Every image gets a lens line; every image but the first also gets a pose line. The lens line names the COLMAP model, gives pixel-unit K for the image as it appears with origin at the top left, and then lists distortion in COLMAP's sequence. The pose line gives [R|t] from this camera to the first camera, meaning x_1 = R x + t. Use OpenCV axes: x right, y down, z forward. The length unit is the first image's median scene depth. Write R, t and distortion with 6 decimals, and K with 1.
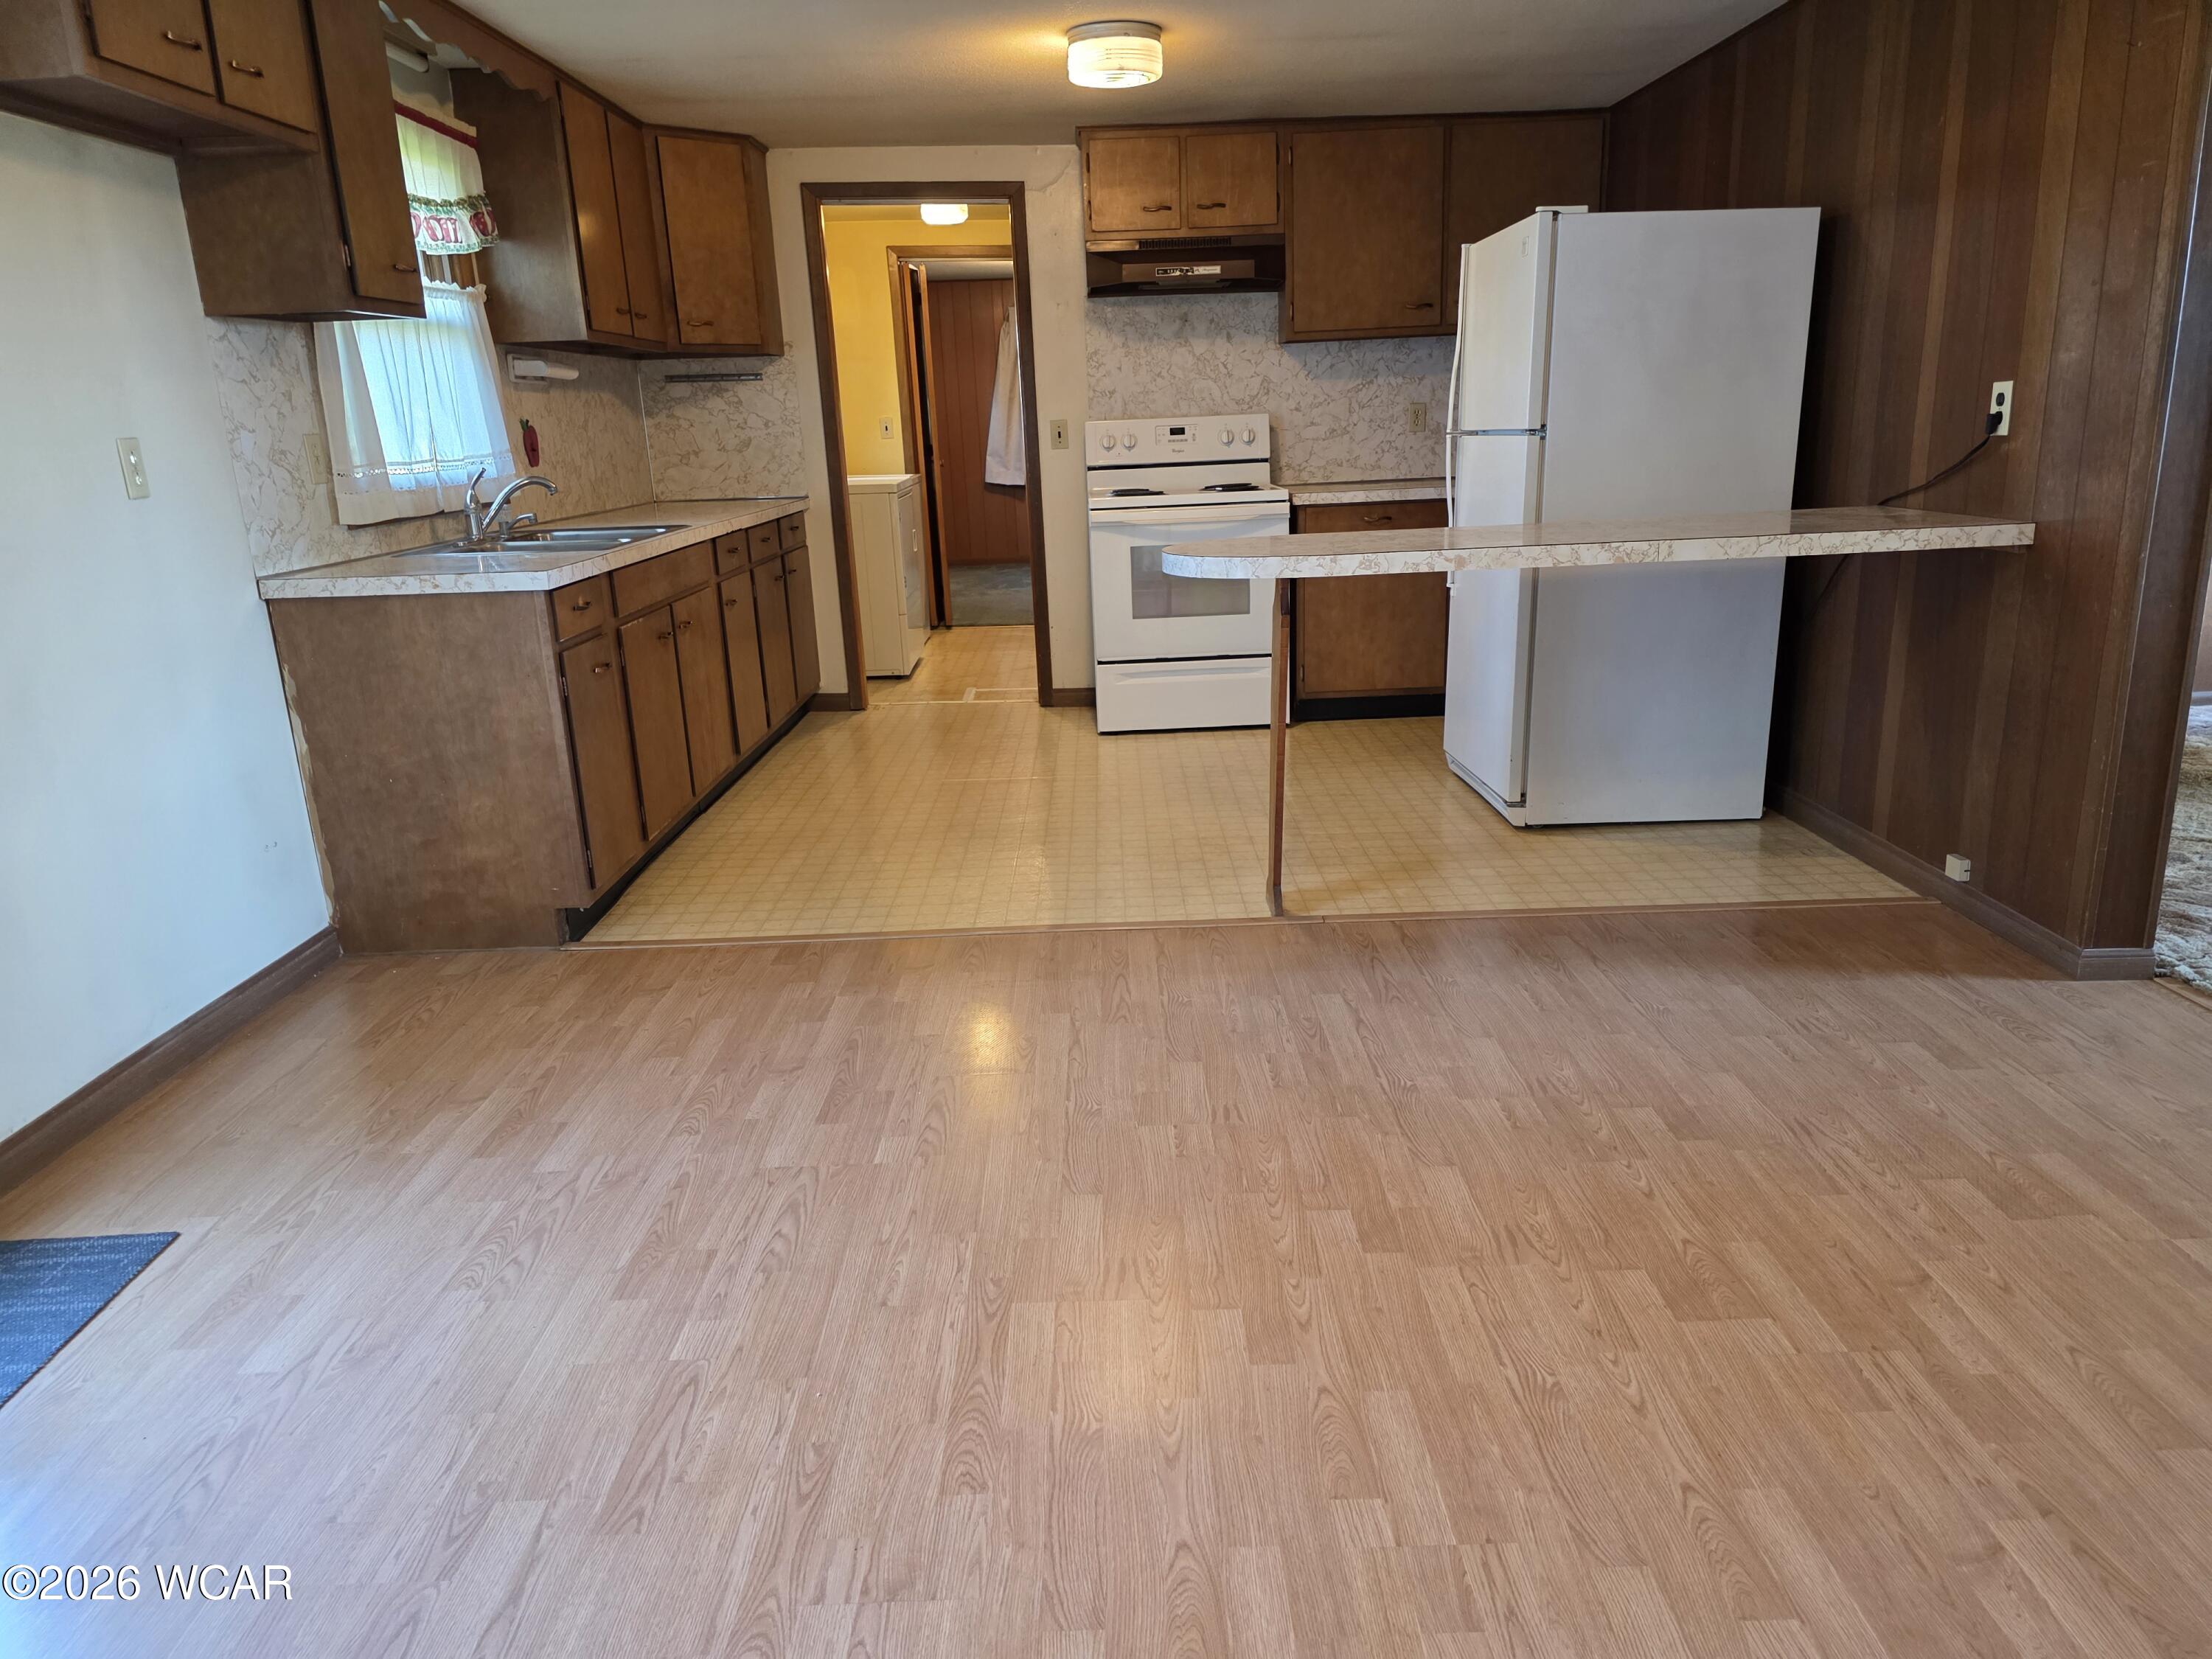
lens RADIAL K [[1480.6, 0, 1106.0], [0, 1480.6, 829.5], [0, 0, 1]] dist [0.095875, -0.114150]
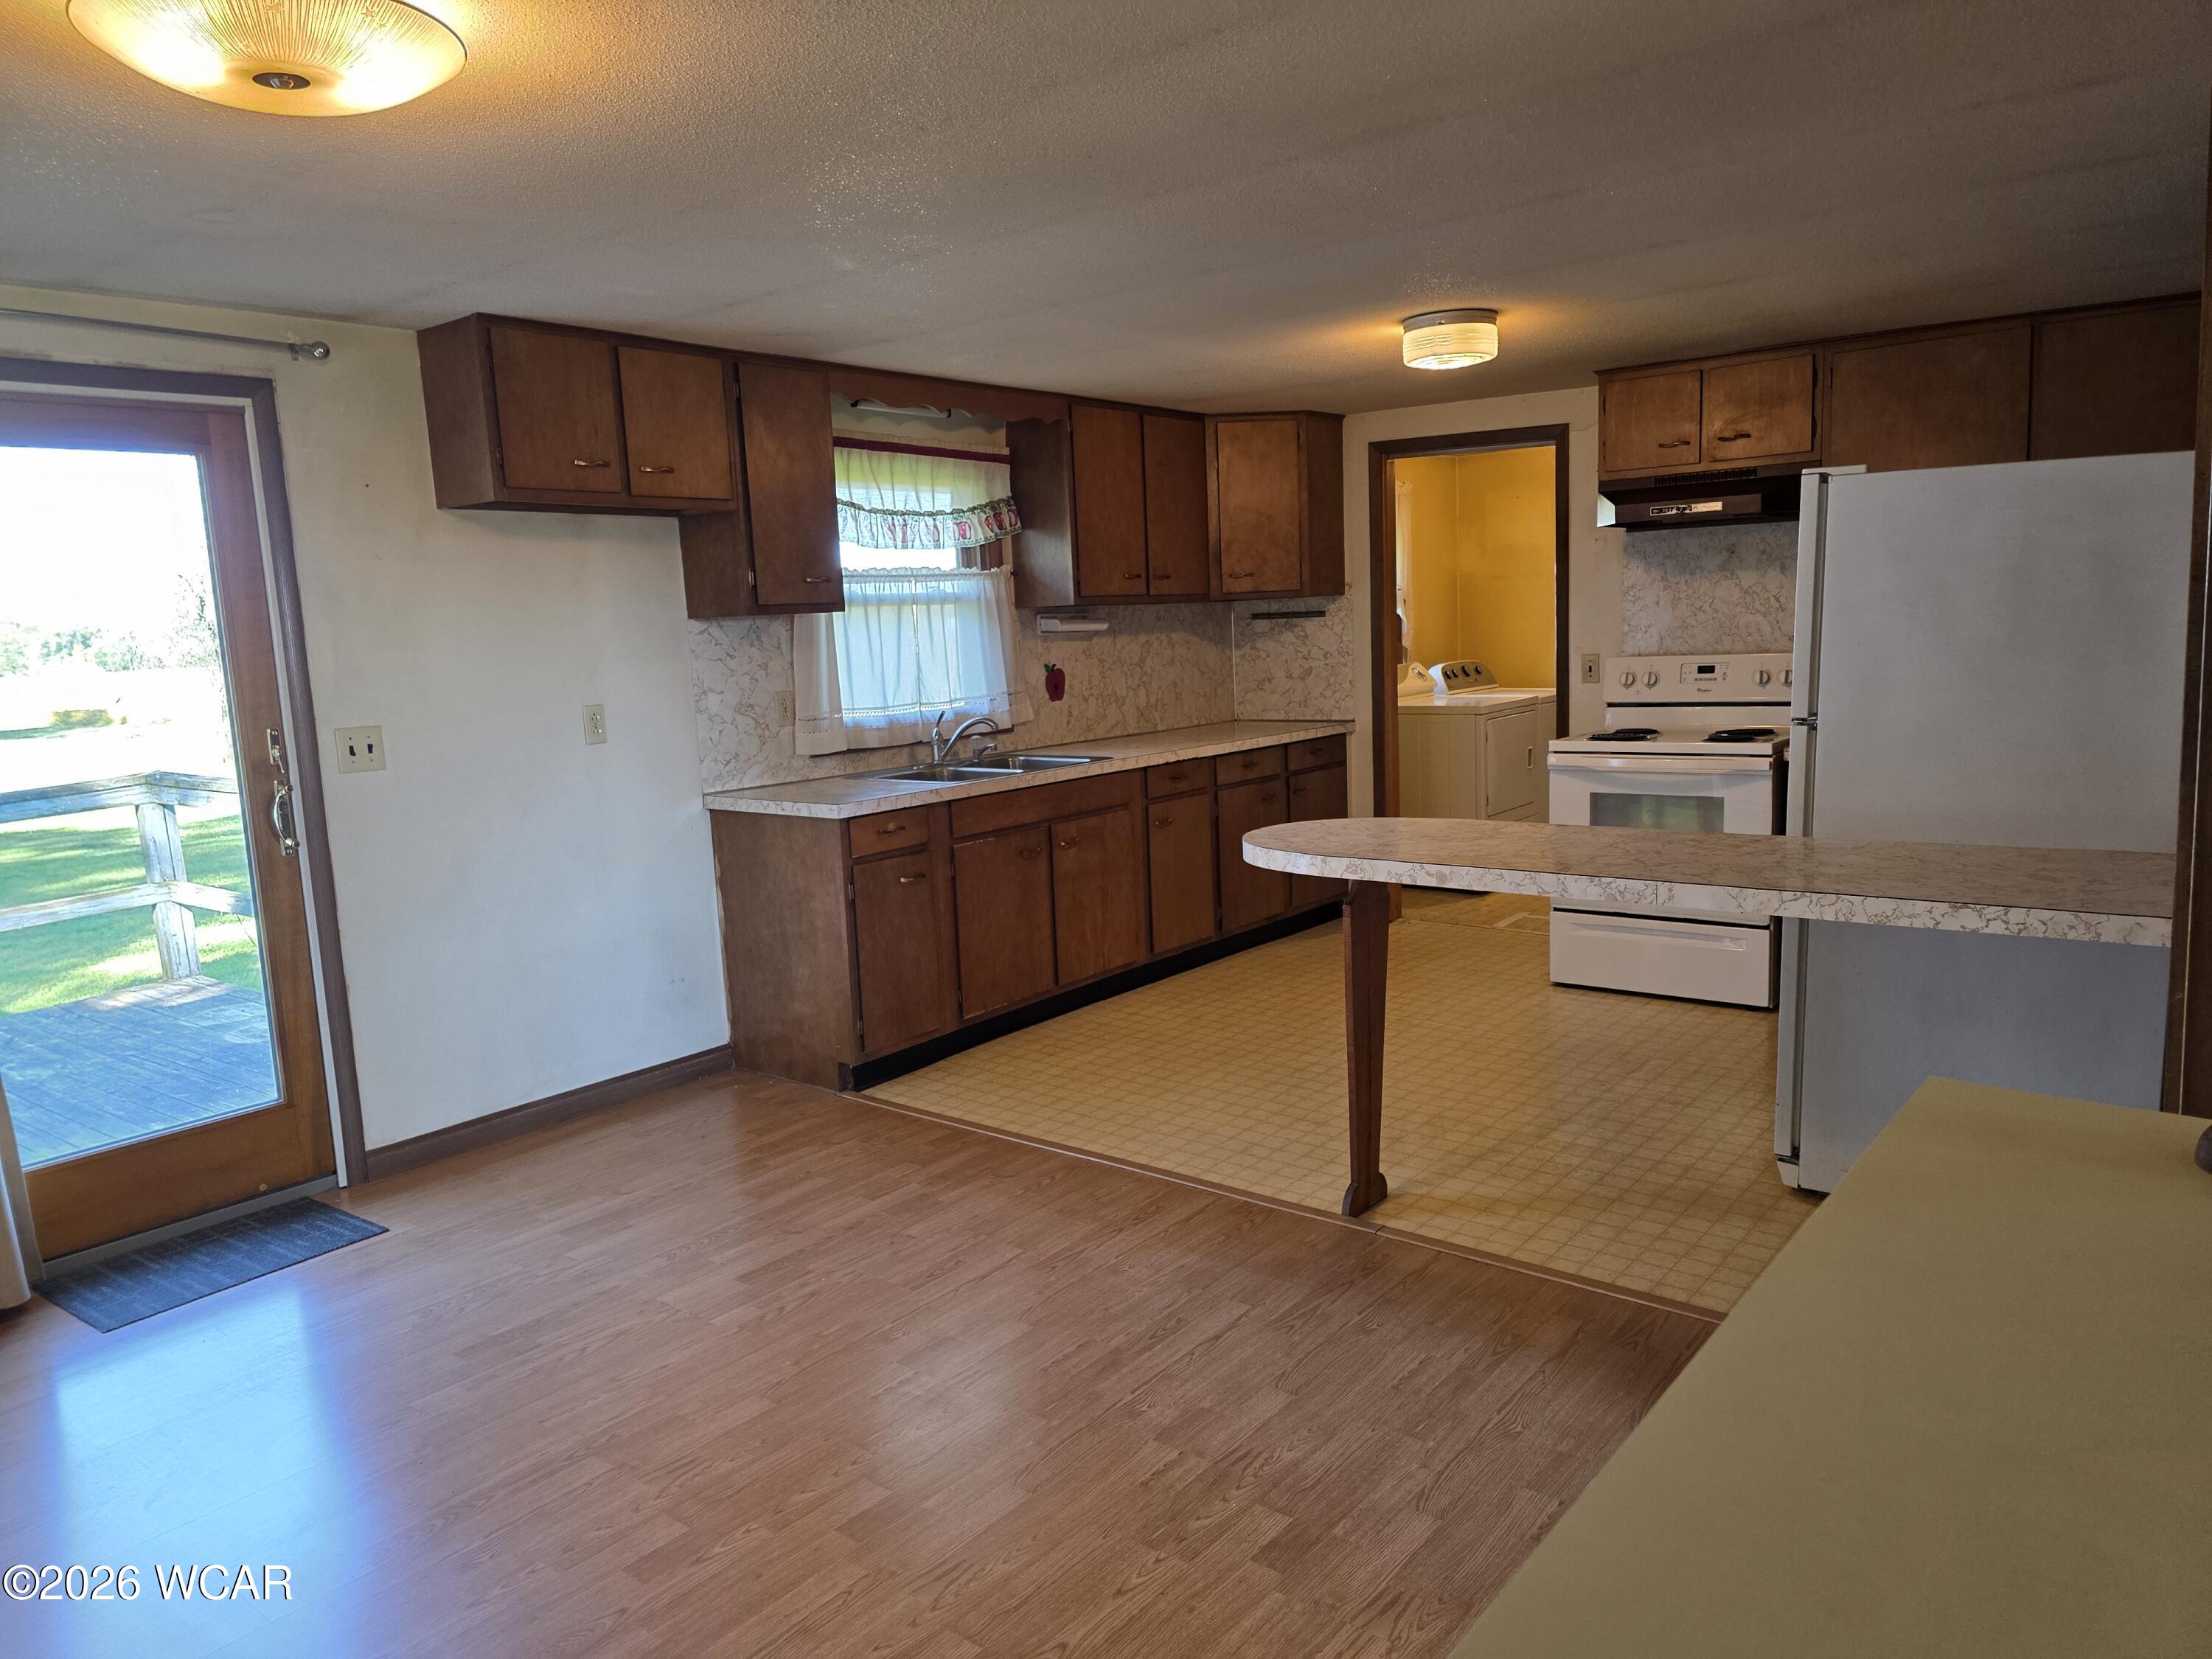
lens RADIAL K [[1480.6, 0, 1106.0], [0, 1480.6, 829.5], [0, 0, 1]] dist [0.095875, -0.114150]
pose [[0.777181, 0.092027, -0.622511, 0.407799], [-0.156155, 0.986511, -0.049115, -0.081381], [0.609594, 0.135380, 0.781068, 0.086733]]
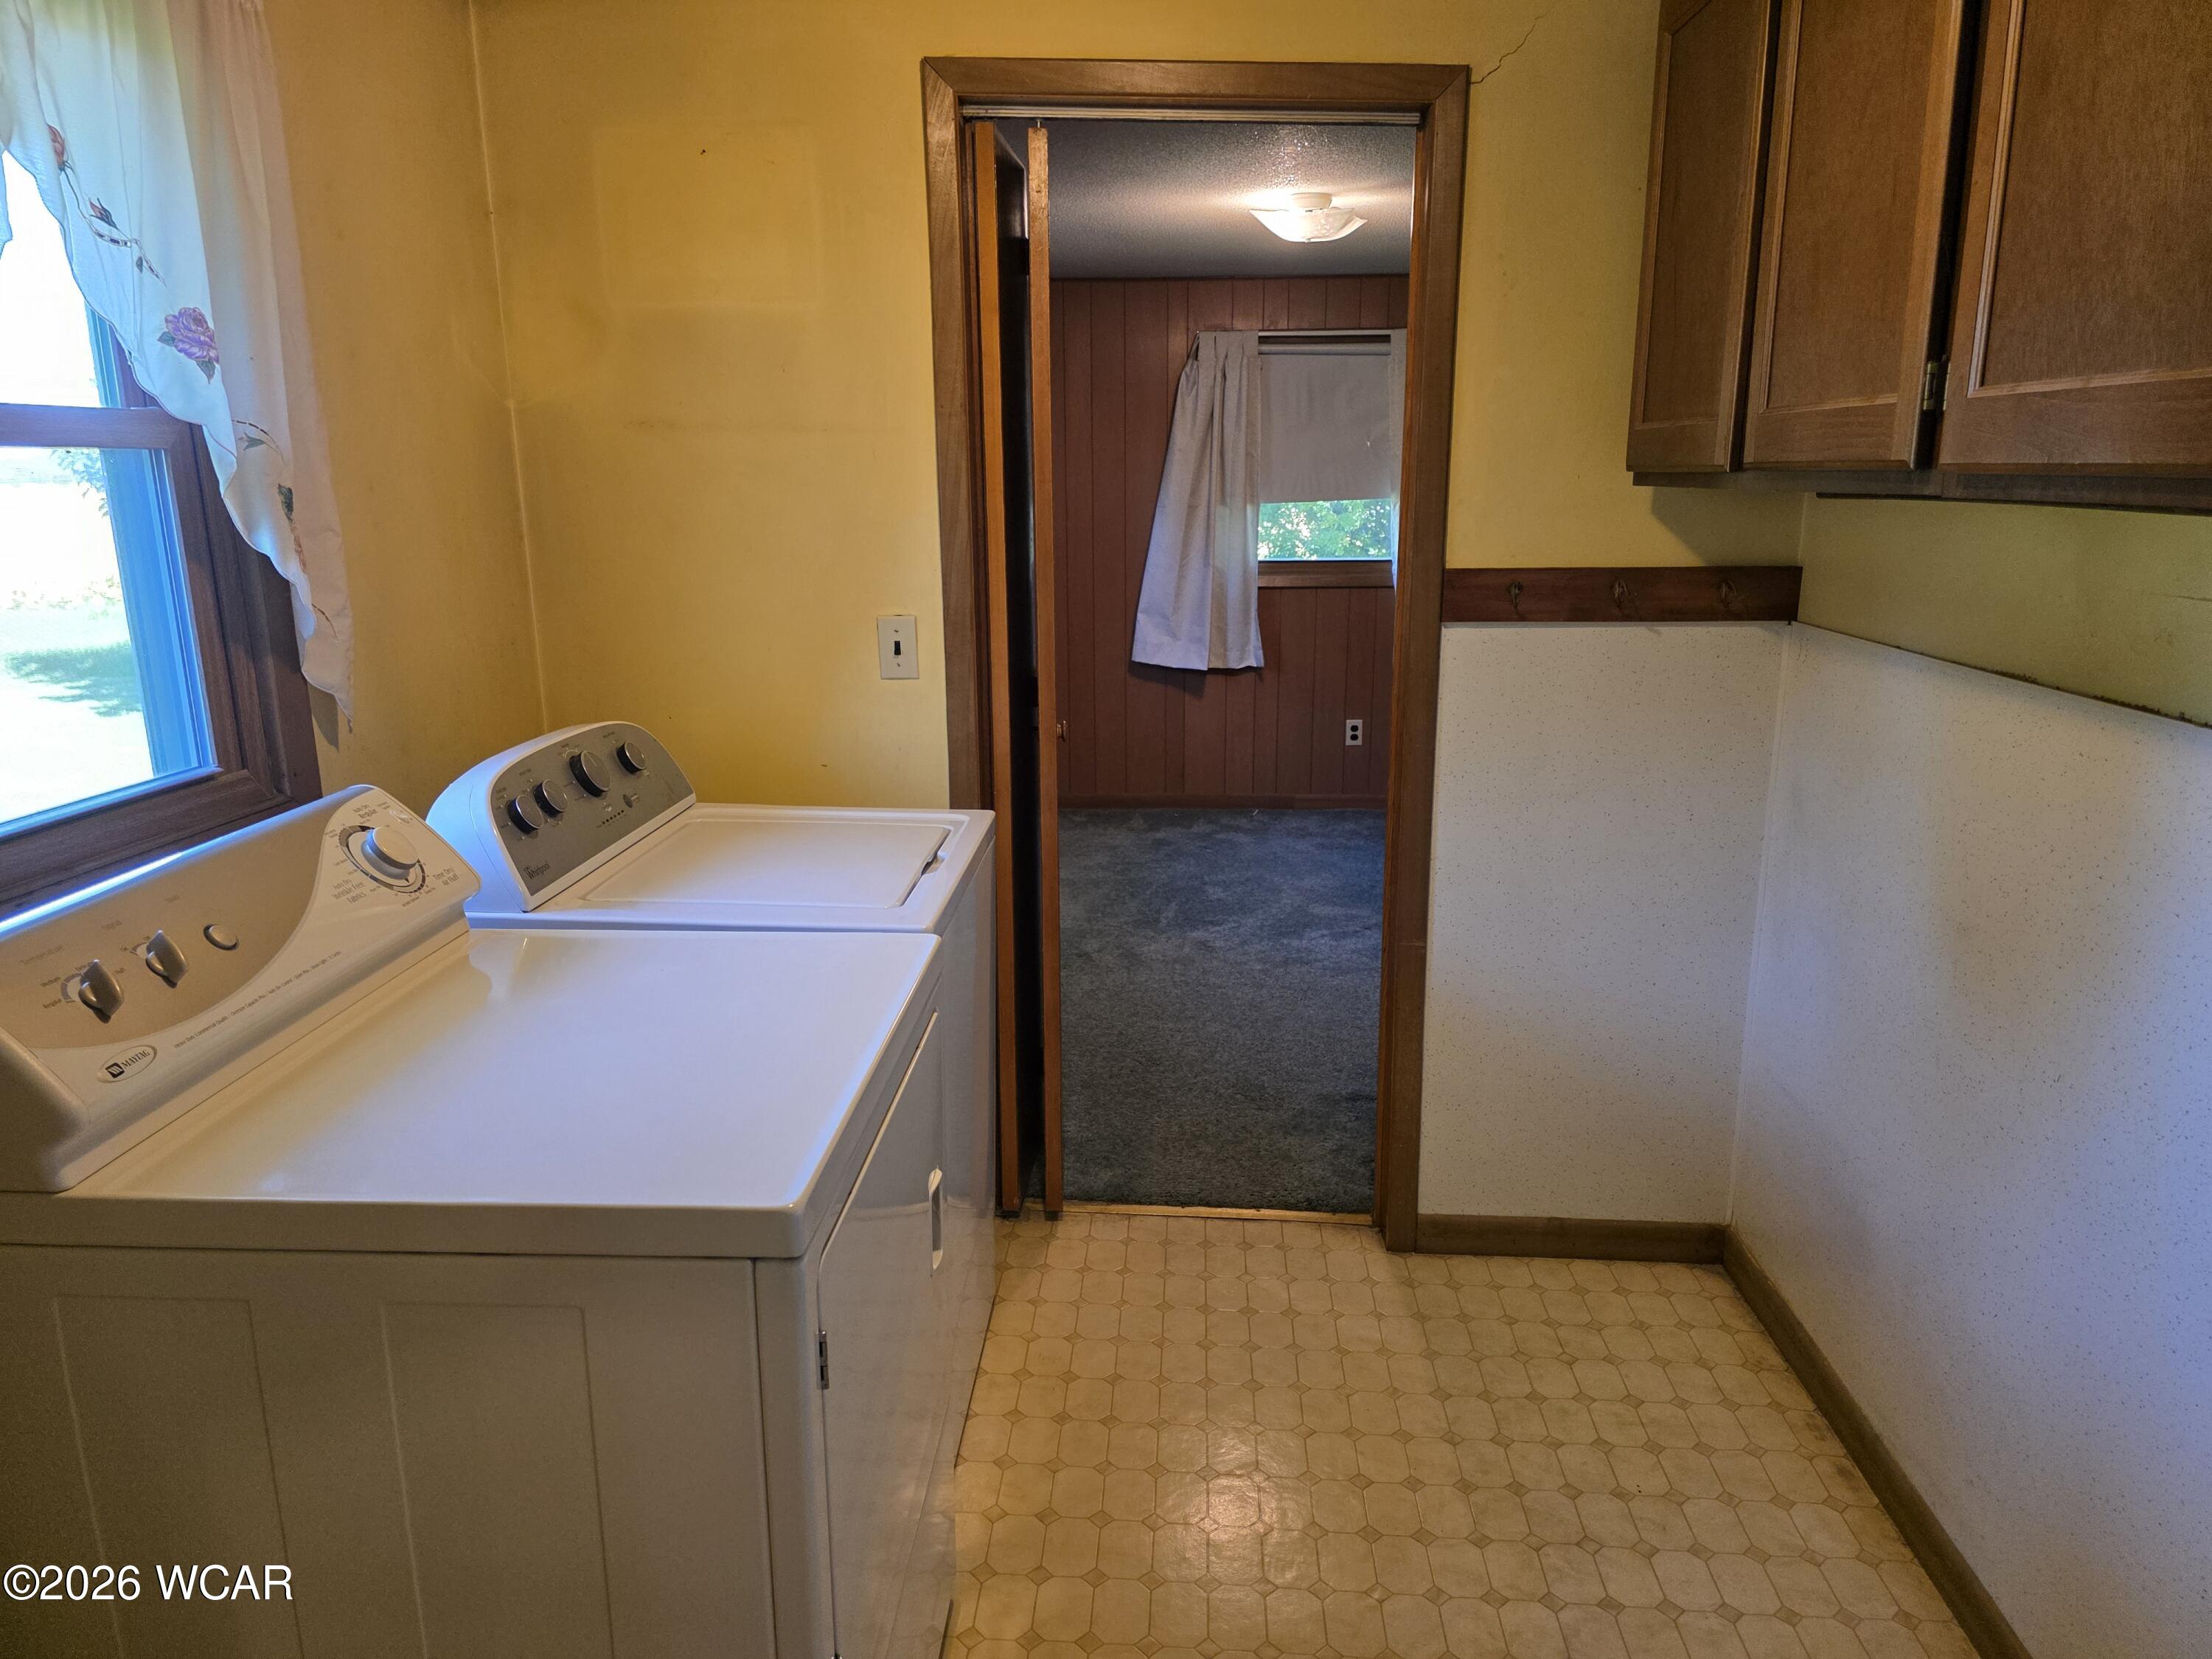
lens RADIAL K [[1480.6, 0, 1106.0], [0, 1480.6, 829.5], [0, 0, 1]] dist [0.095875, -0.114150]
pose [[0.997035, 0.048793, -0.059510, -0.134413], [-0.051175, 0.997921, -0.039185, -0.365355], [0.057474, 0.042114, 0.997458, 1.142700]]
